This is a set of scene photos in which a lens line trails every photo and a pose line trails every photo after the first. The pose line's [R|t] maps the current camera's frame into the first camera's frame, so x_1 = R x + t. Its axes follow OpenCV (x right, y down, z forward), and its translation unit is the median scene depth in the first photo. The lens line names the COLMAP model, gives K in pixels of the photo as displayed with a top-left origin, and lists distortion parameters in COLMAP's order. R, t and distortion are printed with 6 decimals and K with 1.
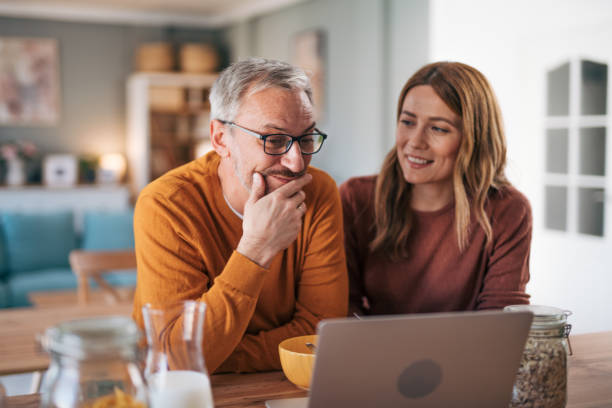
lens RADIAL K [[900.2, 0, 300.9], [0, 900.2, 220.8], [0, 0, 1]] dist [0.003565, 0.000000]
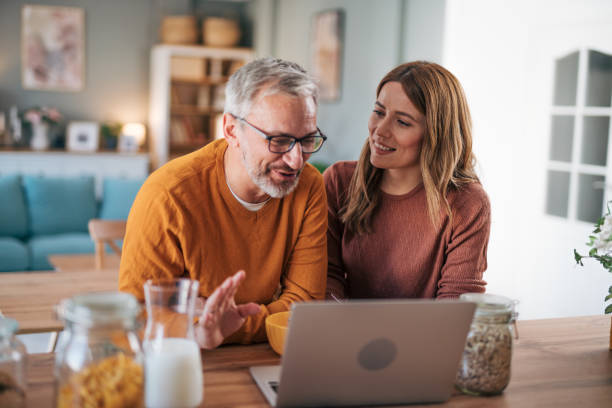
lens RADIAL K [[900.2, 0, 305.6], [0, 900.2, 213.1], [0, 0, 1]] dist [0.003565, 0.000000]
pose [[0.999073, 0.039589, -0.016898, 0.045198], [-0.039126, 0.998873, 0.026886, -0.032044], [0.017944, -0.026200, 0.999496, -0.151005]]
